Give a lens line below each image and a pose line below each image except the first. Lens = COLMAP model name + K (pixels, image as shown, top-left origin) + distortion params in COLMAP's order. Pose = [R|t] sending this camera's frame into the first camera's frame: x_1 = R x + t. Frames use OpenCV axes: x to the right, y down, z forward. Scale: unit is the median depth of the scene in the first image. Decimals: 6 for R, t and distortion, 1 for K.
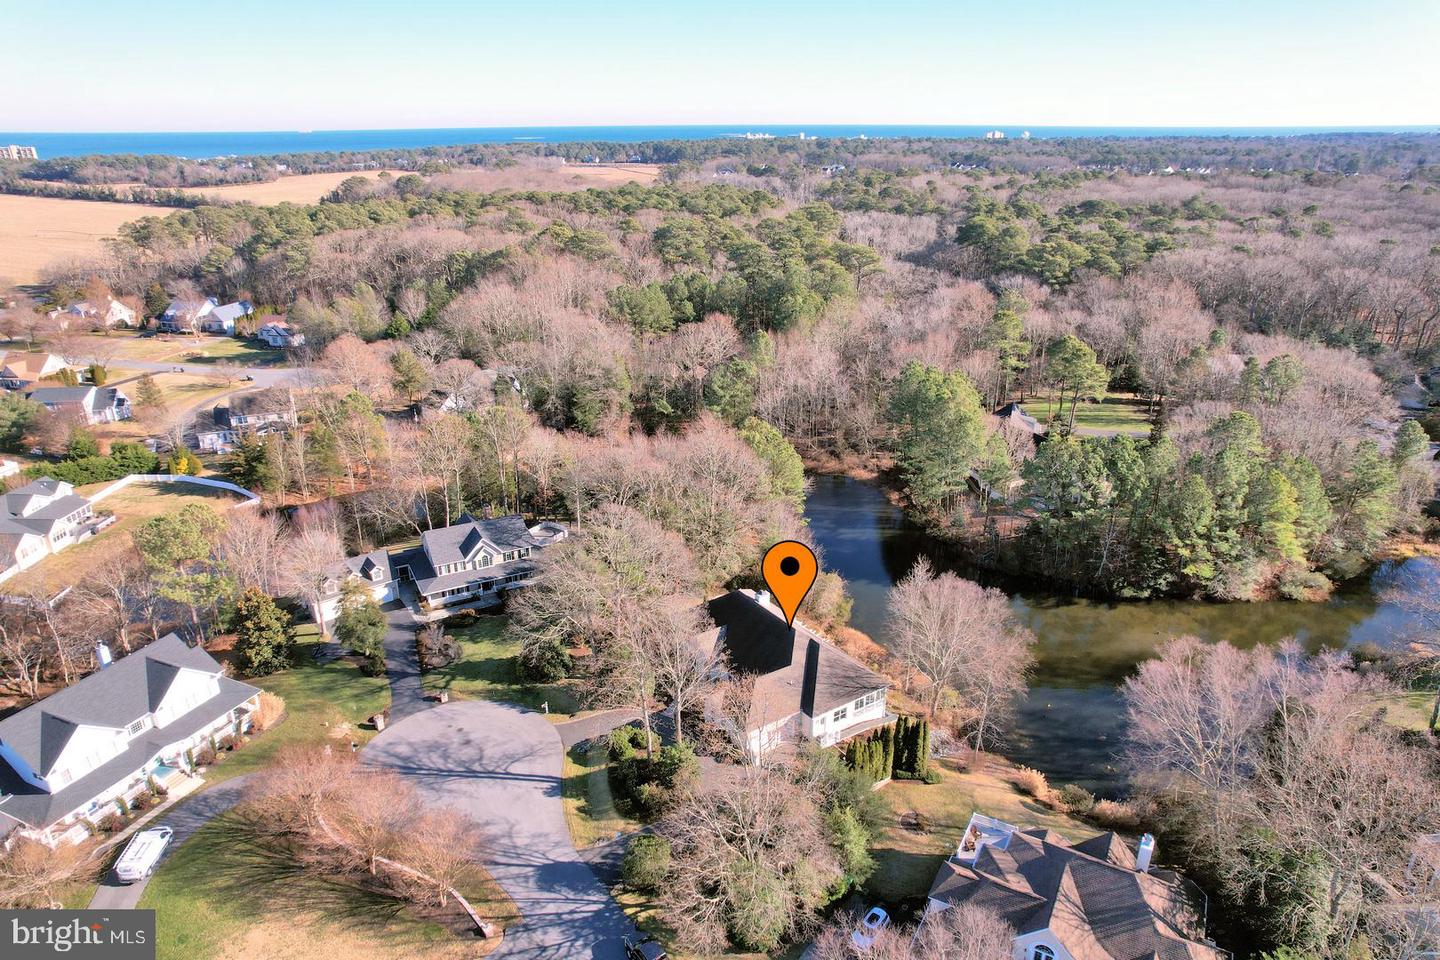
lens RADIAL K [[933.4, 0, 720.0], [0, 933.4, 480.0], [0, 0, 1]] dist [-0.072735, 0.075277]
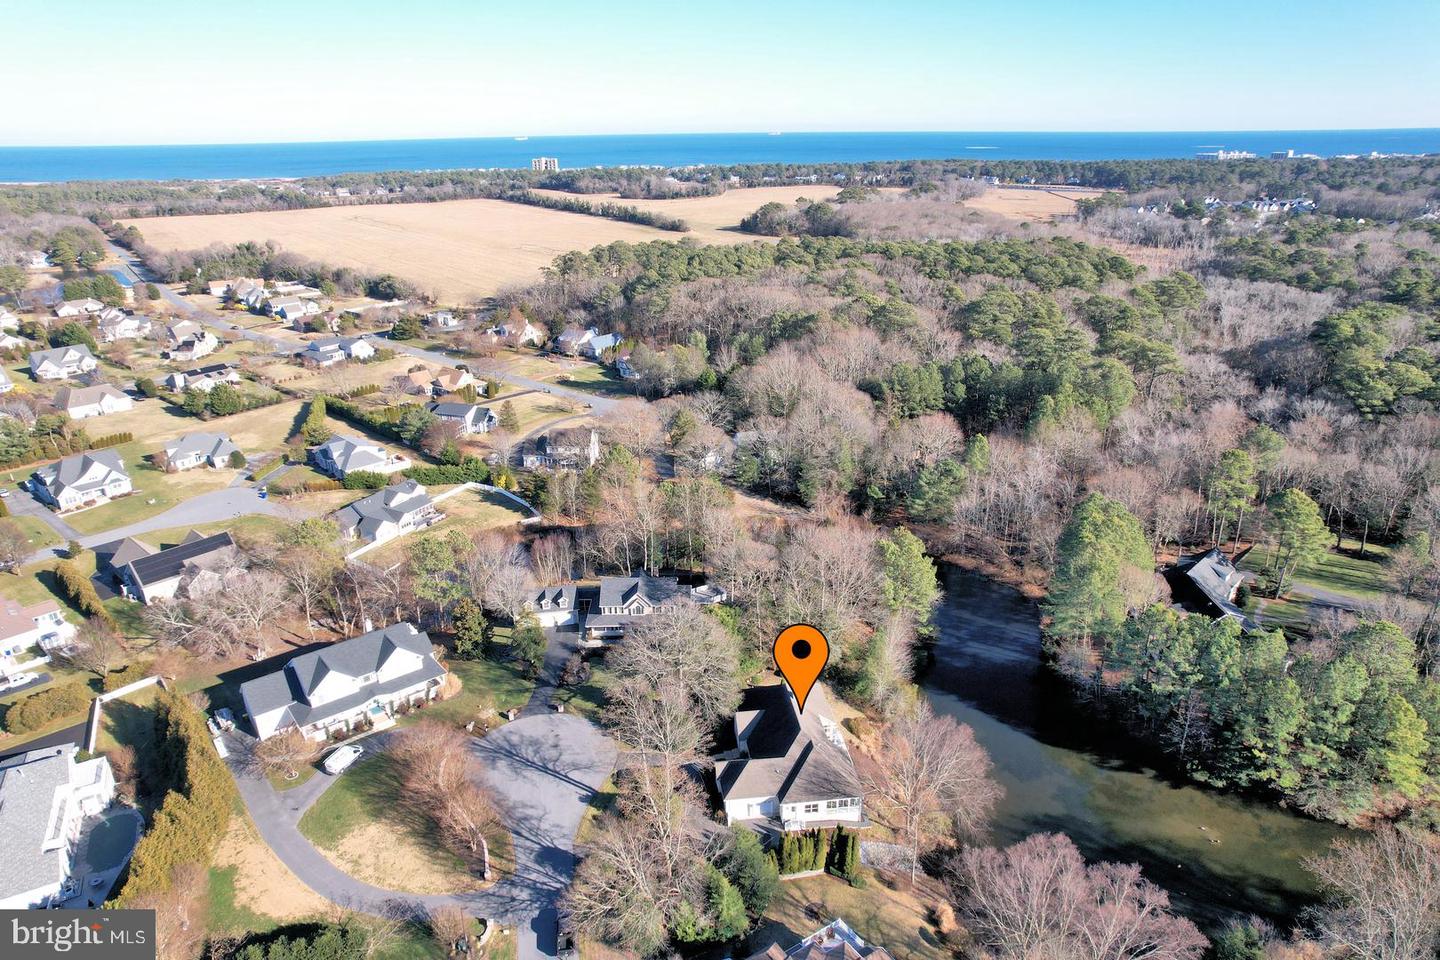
lens RADIAL K [[933.4, 0, 720.0], [0, 933.4, 480.0], [0, 0, 1]] dist [-0.072735, 0.075277]
pose [[0.893741, 0.159397, -0.419308, 0.341476], [-0.160219, 0.986512, 0.033515, -0.143705], [0.418995, 0.037227, 0.907225, -0.127496]]
